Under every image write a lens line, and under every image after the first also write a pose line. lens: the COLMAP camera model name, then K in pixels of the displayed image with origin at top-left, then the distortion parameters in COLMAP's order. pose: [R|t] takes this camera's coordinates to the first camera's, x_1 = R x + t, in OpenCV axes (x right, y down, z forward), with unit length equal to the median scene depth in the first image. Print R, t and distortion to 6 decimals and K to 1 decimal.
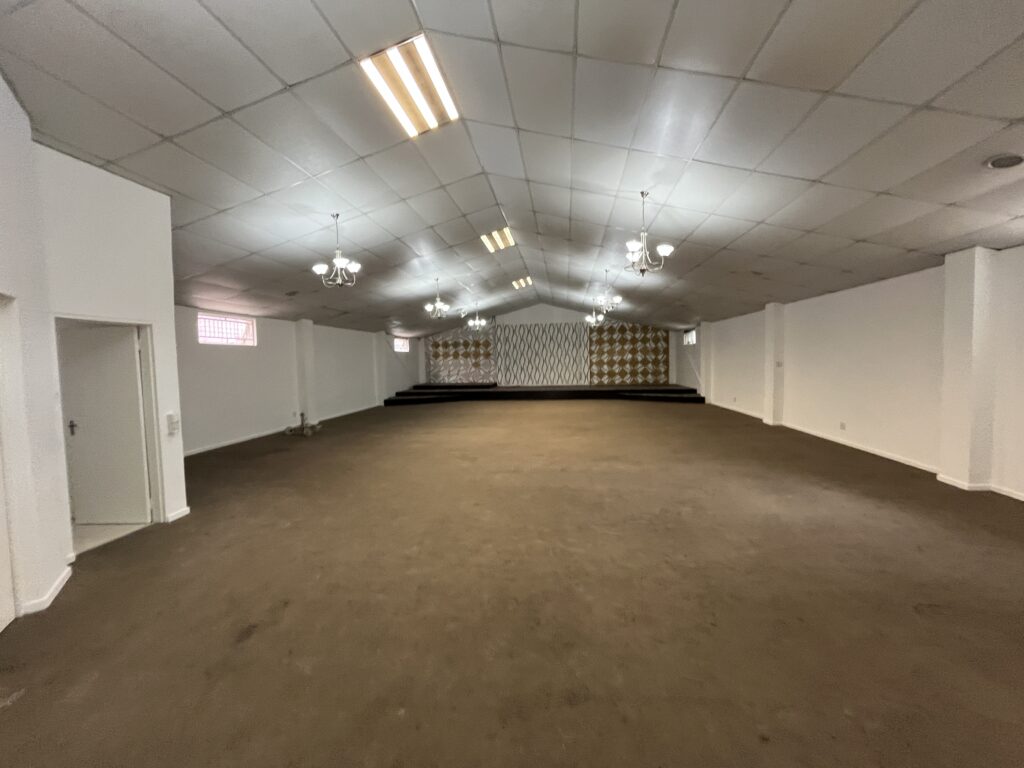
lens RADIAL K [[414.7, 0, 512.4], [0, 414.7, 381.3], [0, 0, 1]] dist [0.002287, -0.000282]
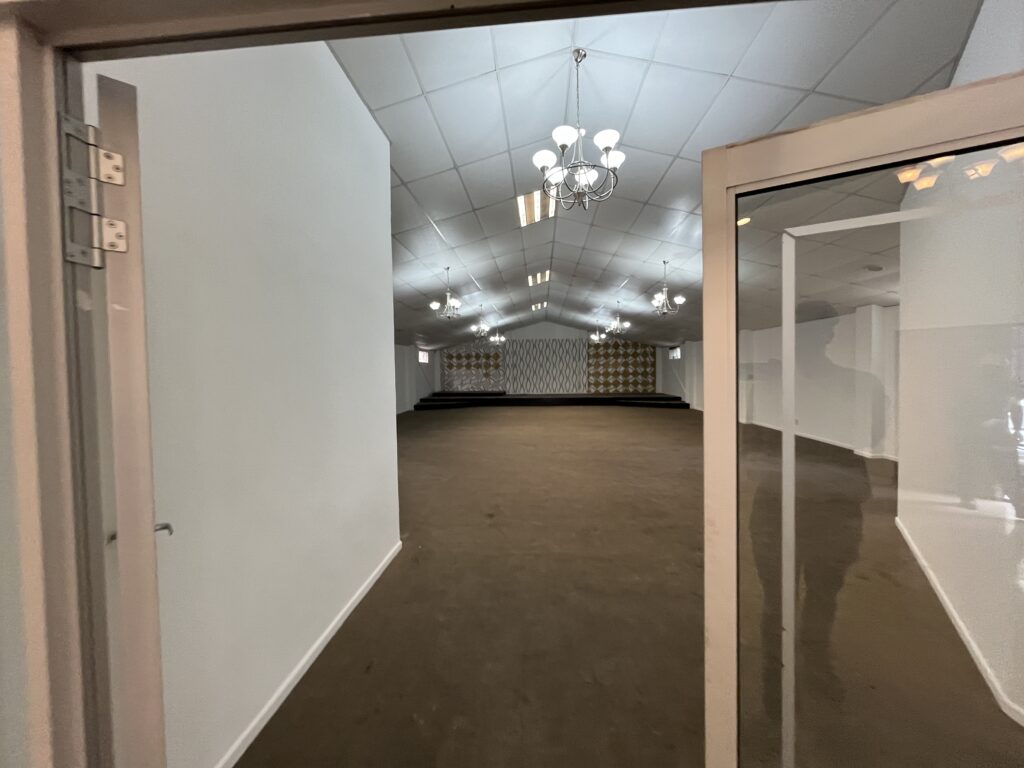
lens RADIAL K [[414.7, 0, 512.6], [0, 414.7, 382.5], [0, 0, 1]] dist [0.002287, -0.000282]
pose [[0.998075, 0.007258, 0.061589, -0.091129], [-0.005922, 0.999744, -0.021847, 0.004842], [-0.061732, 0.021440, 0.997862, -0.126702]]
